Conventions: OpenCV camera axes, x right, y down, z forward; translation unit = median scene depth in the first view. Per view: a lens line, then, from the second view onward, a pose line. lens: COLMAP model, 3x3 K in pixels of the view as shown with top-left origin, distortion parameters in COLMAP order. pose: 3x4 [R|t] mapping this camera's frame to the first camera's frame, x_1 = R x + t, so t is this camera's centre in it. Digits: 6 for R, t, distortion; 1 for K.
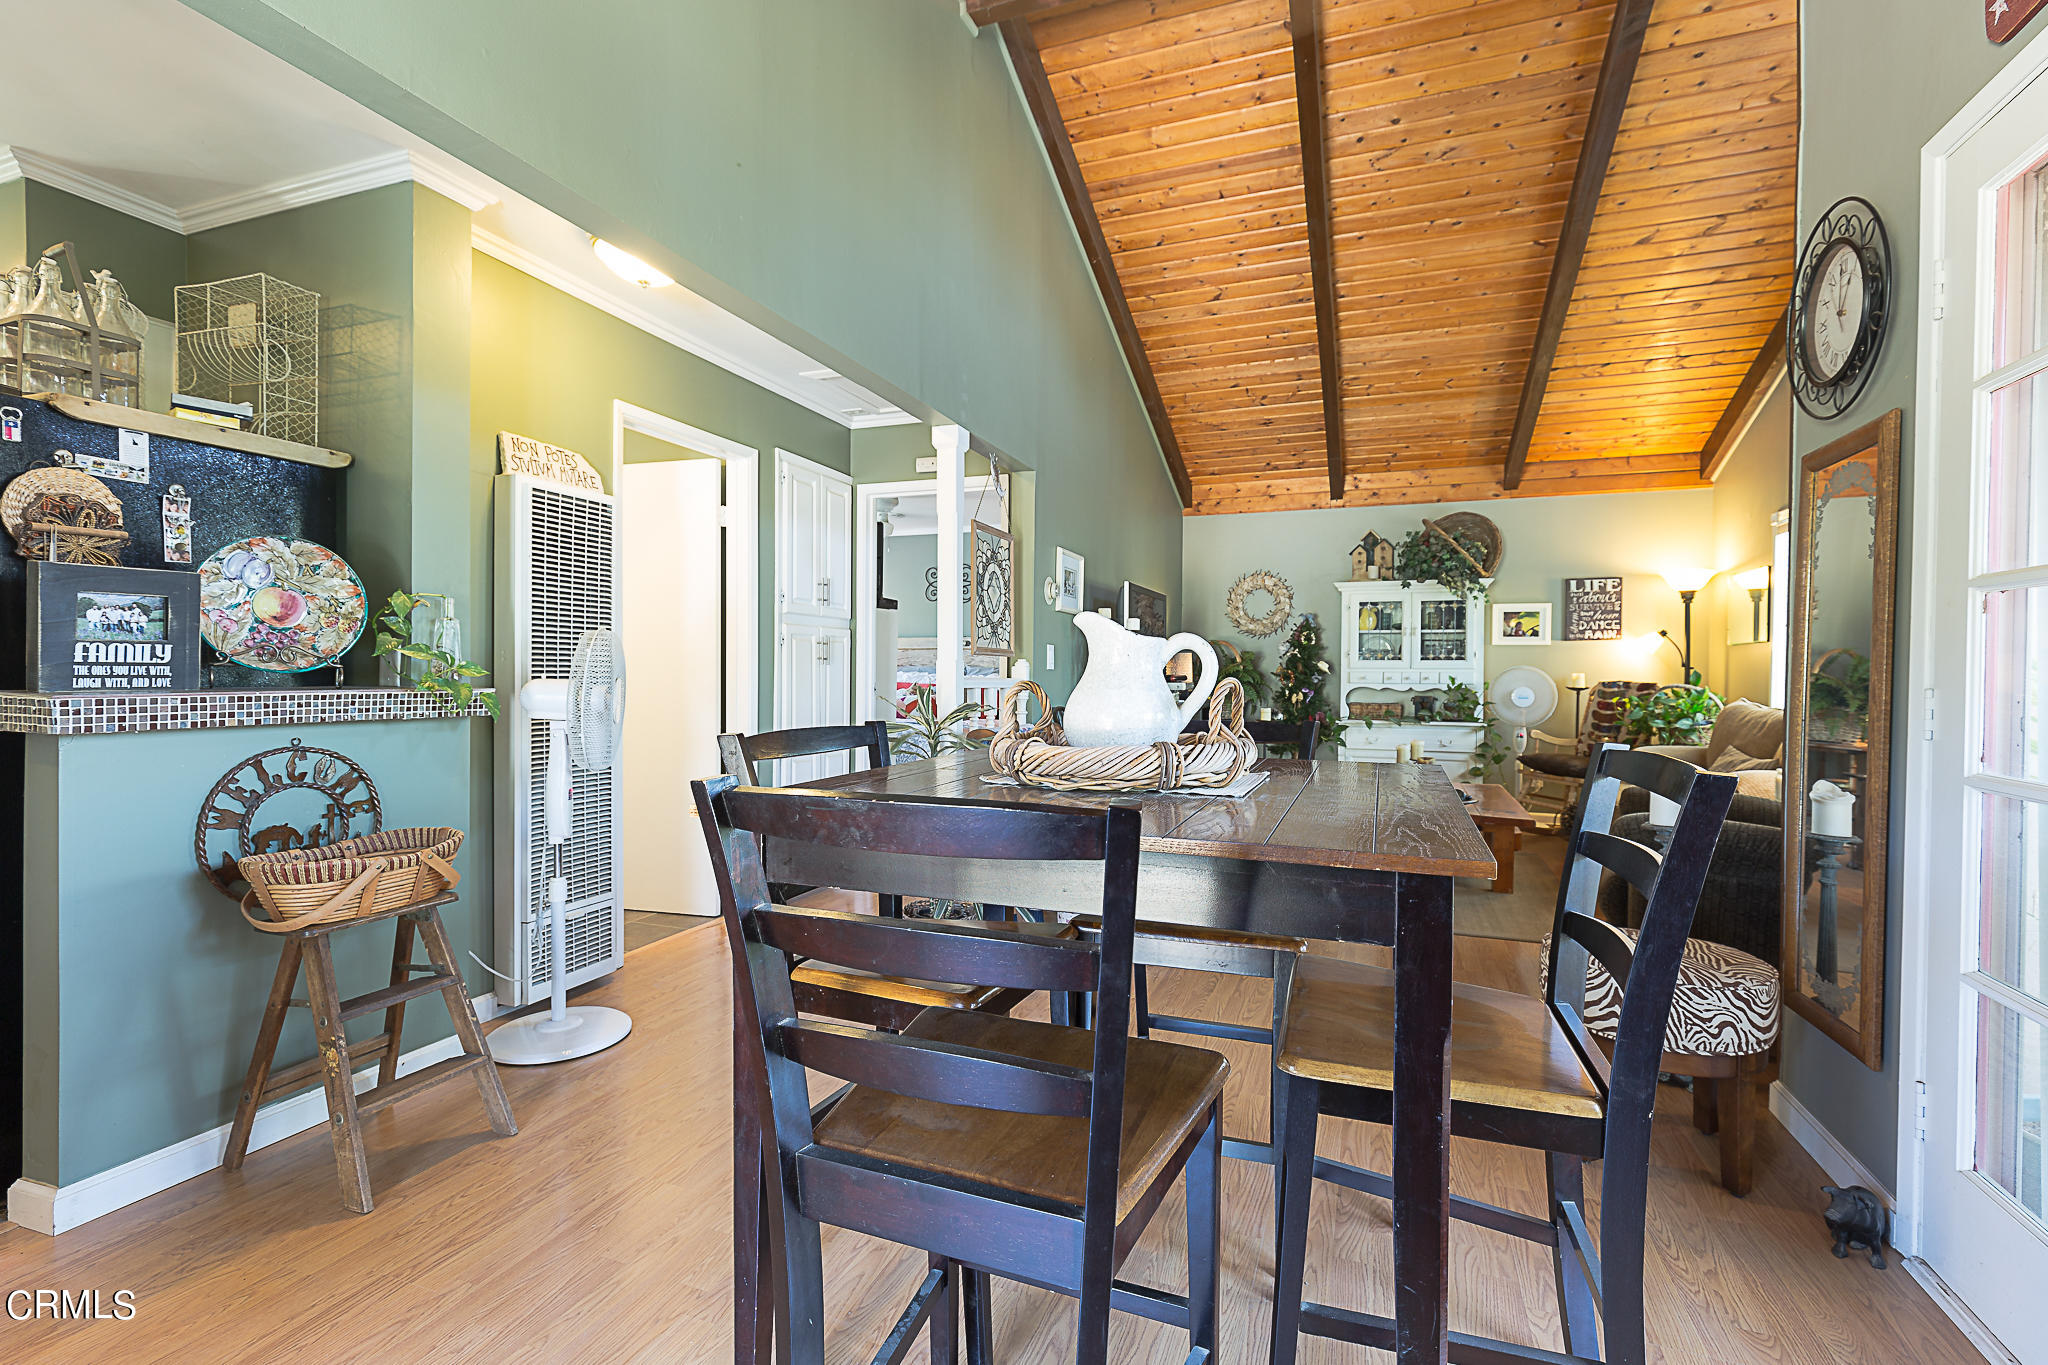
lens RADIAL K [[911.9, 0, 1024.0], [0, 911.9, 682.5], [0, 0, 1]] dist [0.001407, 0.000037]
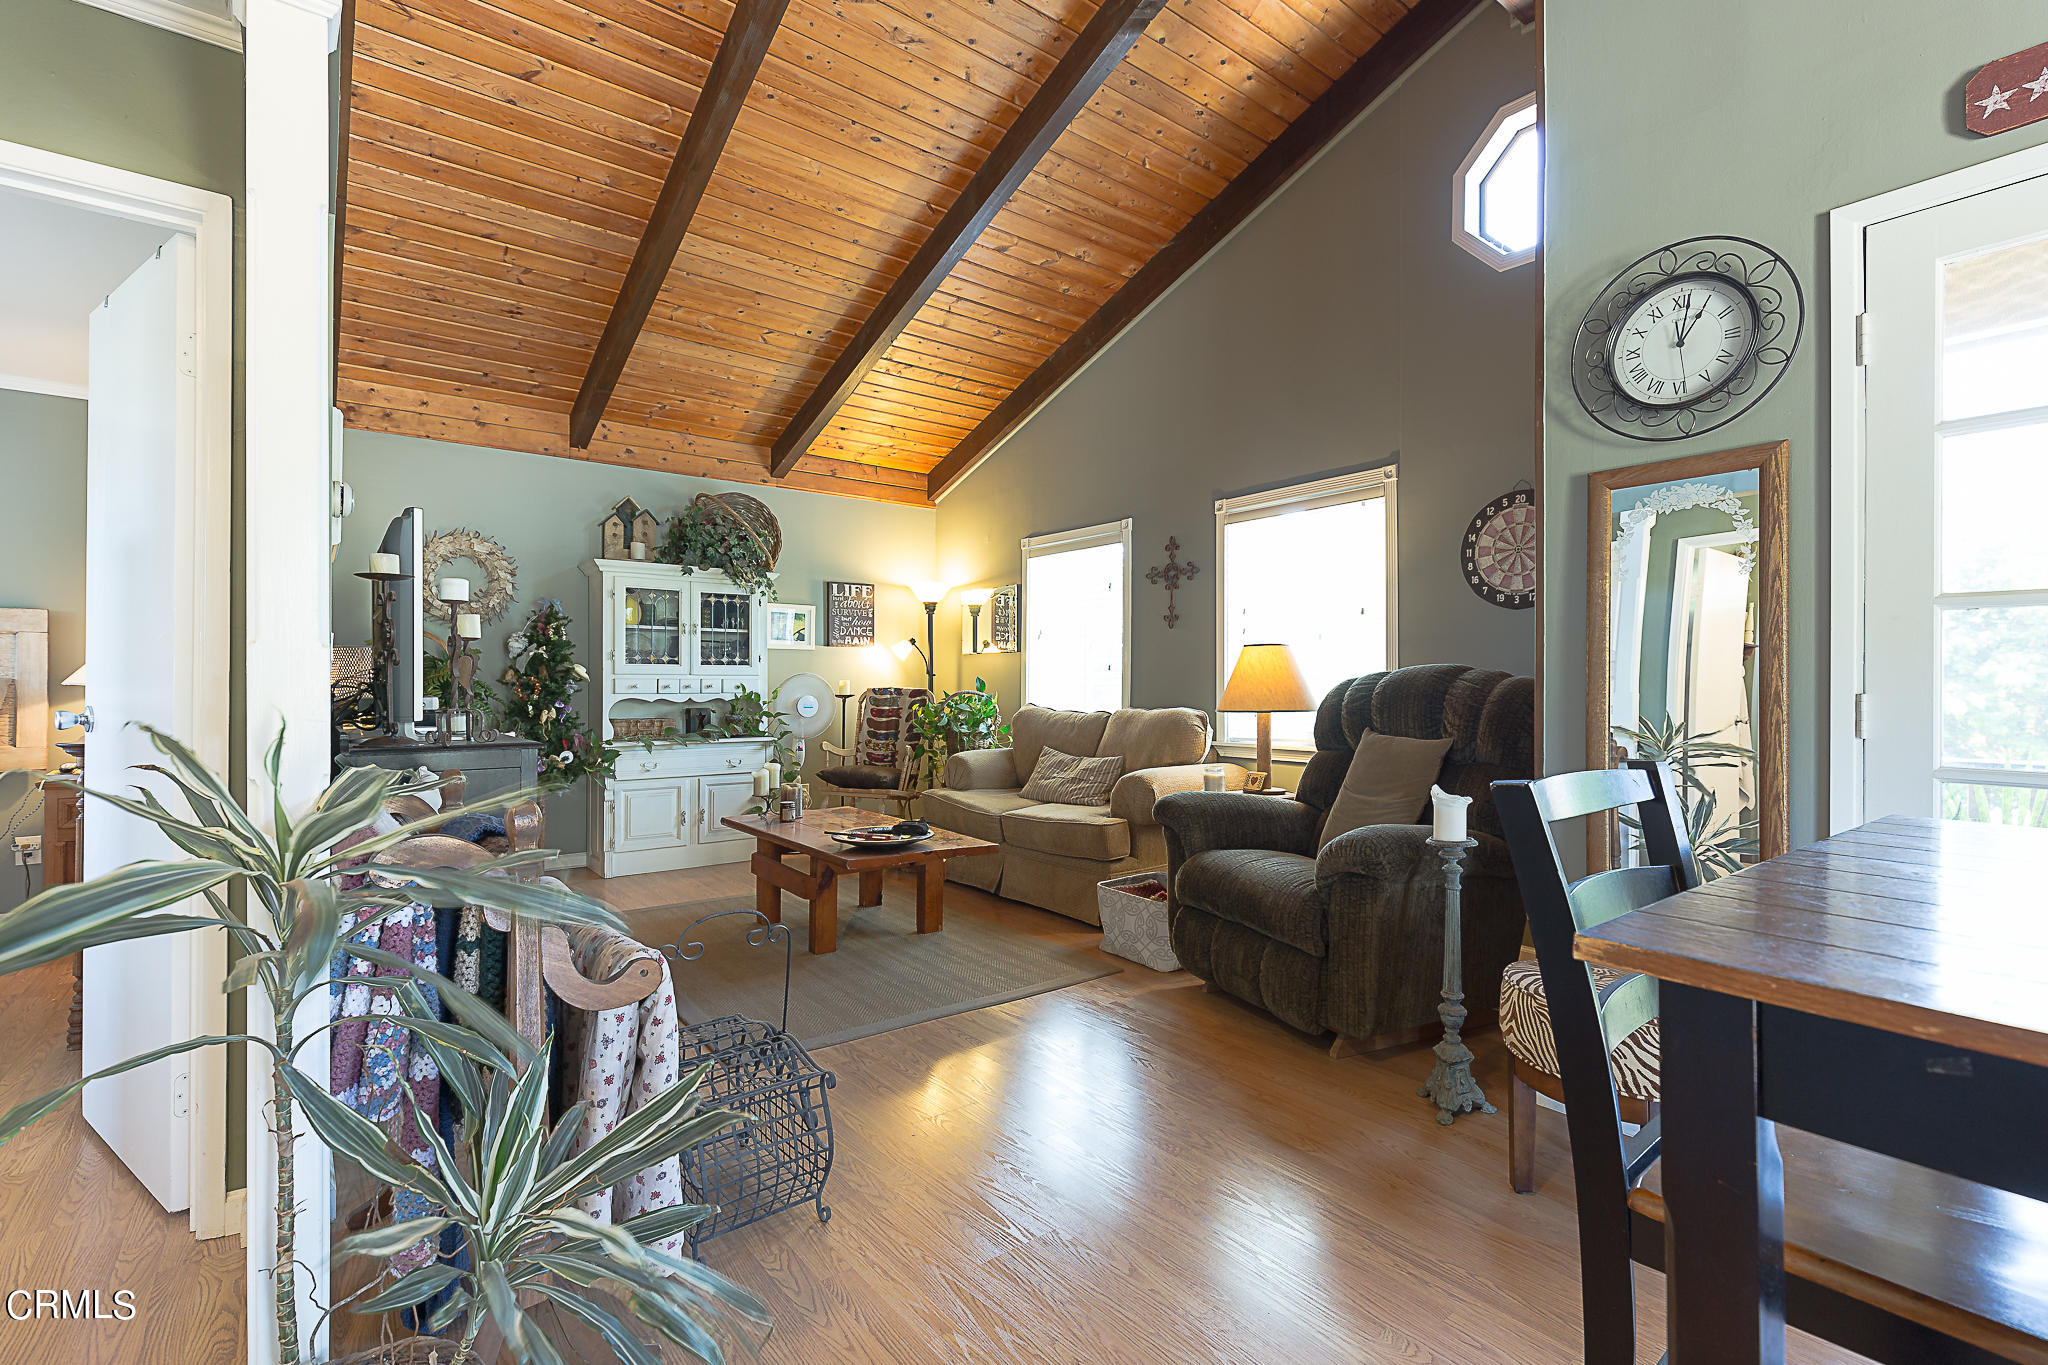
lens RADIAL K [[911.9, 0, 1024.0], [0, 911.9, 682.5], [0, 0, 1]] dist [0.001407, 0.000037]
pose [[0.526386, -0.003914, 0.850237, -0.109744], [0.011223, 0.999934, -0.002345, -0.003110], [-0.850172, 0.010776, 0.526395, 0.322722]]
